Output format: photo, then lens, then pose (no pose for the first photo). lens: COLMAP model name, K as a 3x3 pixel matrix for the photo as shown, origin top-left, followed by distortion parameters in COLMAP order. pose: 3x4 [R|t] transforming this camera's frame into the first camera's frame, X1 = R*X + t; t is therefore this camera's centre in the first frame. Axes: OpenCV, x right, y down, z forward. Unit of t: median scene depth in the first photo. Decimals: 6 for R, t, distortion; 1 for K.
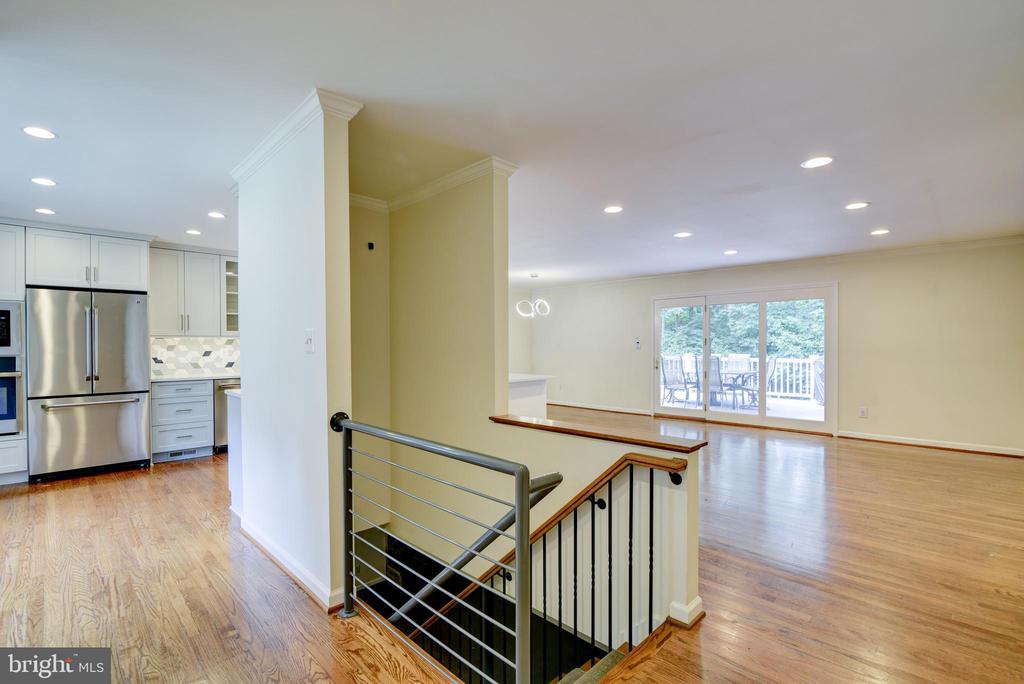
lens RADIAL K [[475.5, 0, 517.9], [0, 475.5, 345.5], [0, 0, 1]] dist [-0.020295, 0.002128]
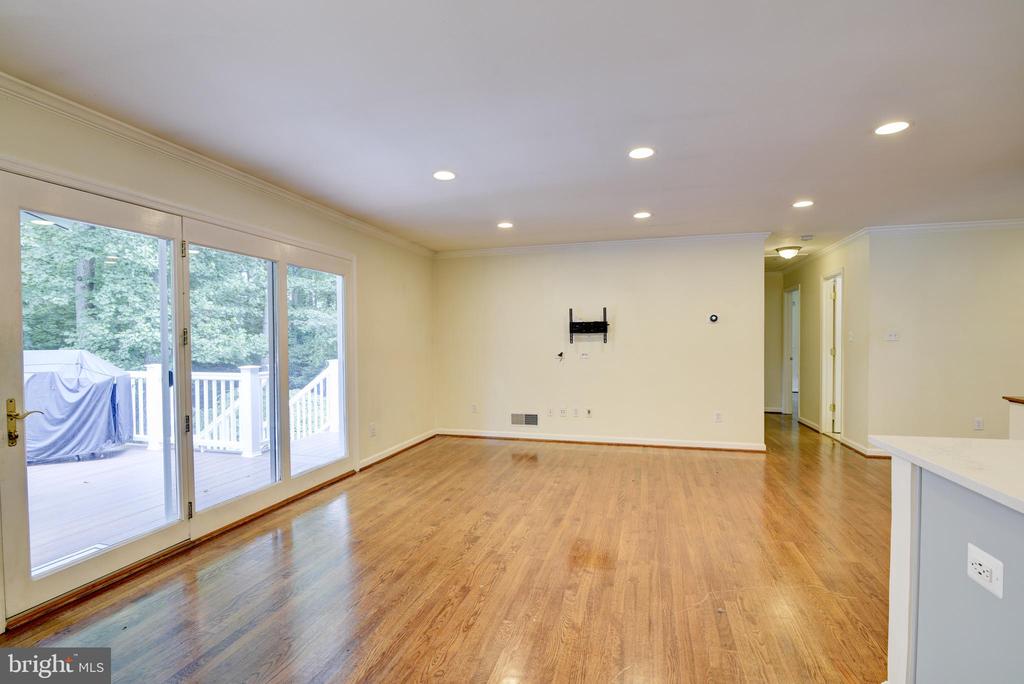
lens RADIAL K [[475.5, 0, 510.8], [0, 475.5, 343.8], [0, 0, 1]] dist [-0.020295, 0.002128]
pose [[-0.485411, 0.001973, 0.874284, -0.073902], [0.012597, 0.999909, 0.004737, -0.002353], [-0.874195, 0.013313, -0.485392, 1.204628]]
